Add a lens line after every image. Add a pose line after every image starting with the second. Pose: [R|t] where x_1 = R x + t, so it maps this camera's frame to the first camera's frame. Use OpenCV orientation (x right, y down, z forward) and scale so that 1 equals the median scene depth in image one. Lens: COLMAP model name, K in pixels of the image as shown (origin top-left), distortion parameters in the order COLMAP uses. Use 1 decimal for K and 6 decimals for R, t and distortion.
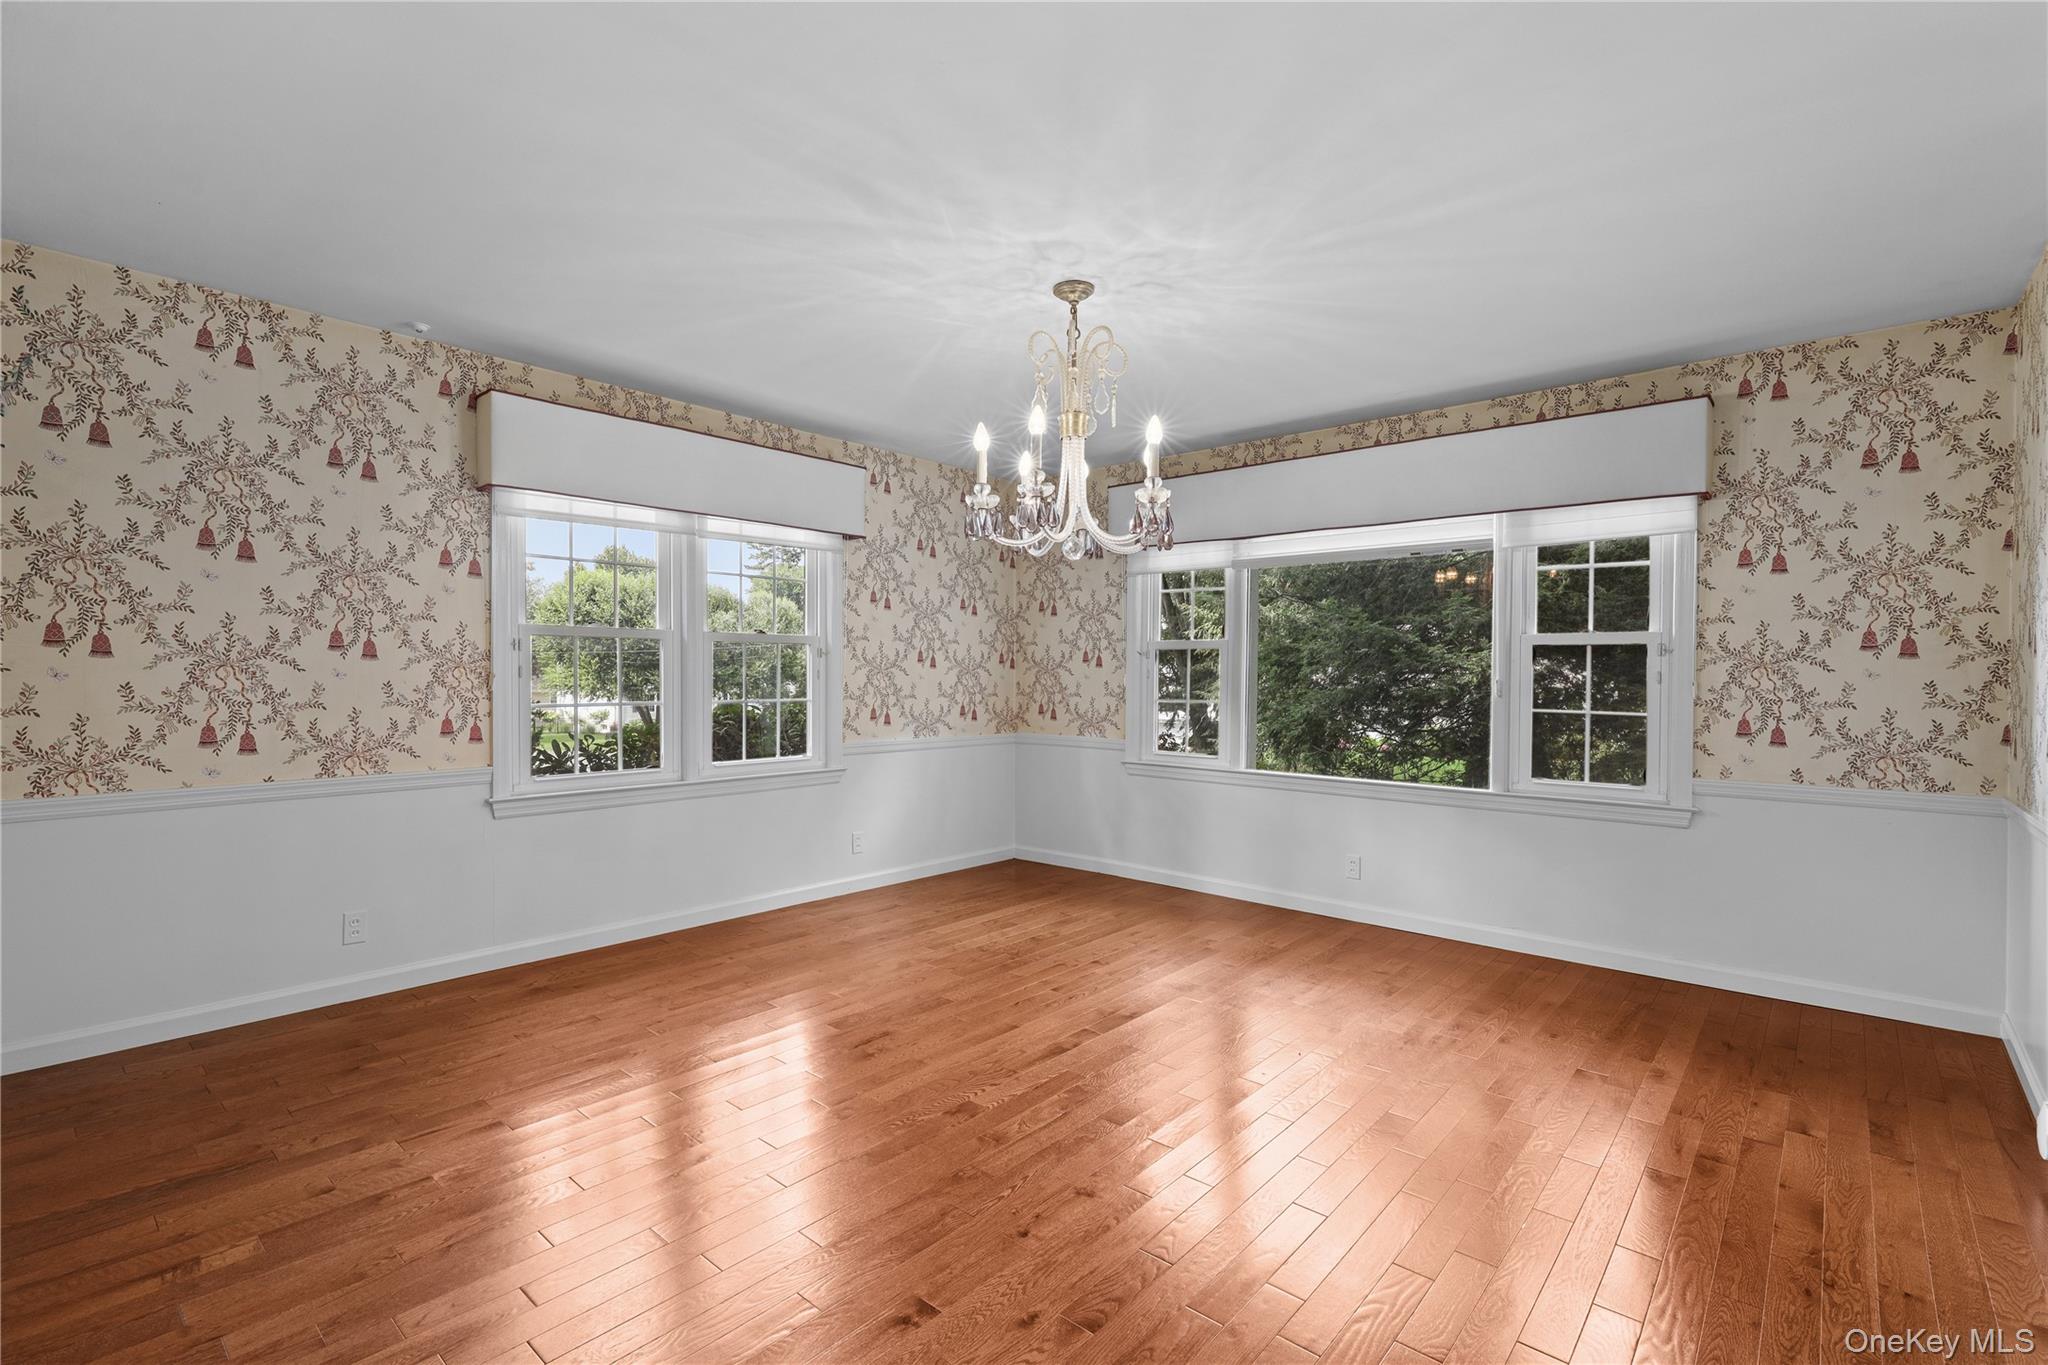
lens RADIAL K [[935.2, 0, 1023.8], [0, 935.2, 685.6], [0, 0, 1]] dist [-0.002303, 0.001421]
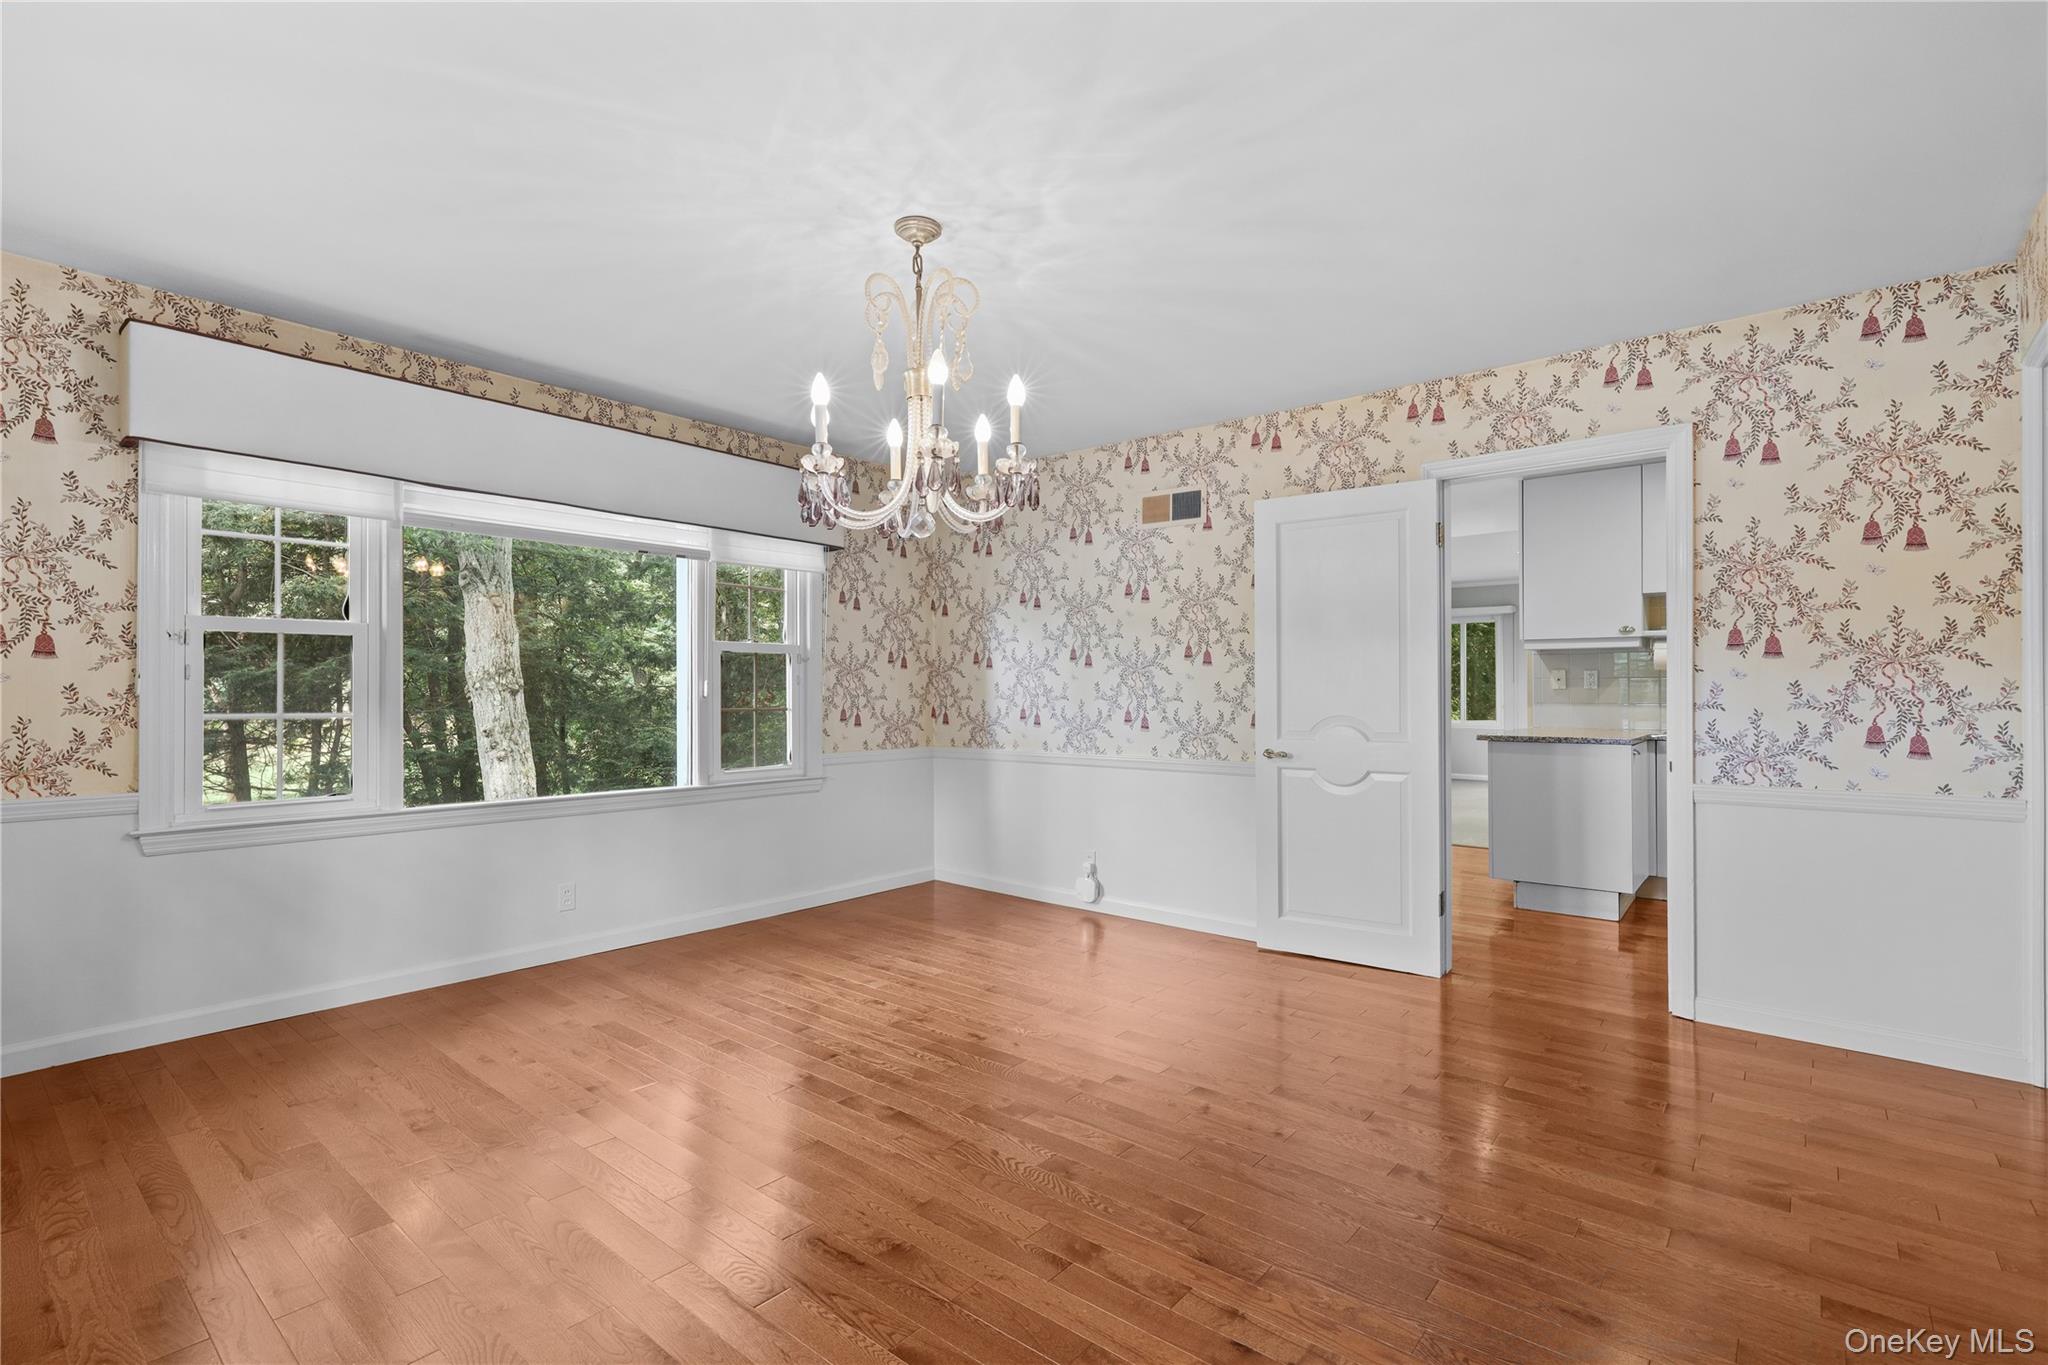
lens RADIAL K [[935.2, 0, 1020.8], [0, 935.2, 685.5], [0, 0, 1]] dist [-0.002303, 0.001421]
pose [[-0.018494, 0.001210, 0.999828, -0.648429], [0.012153, 0.999926, -0.000985, 0.004110], [-0.999755, 0.012133, -0.018507, 0.730215]]
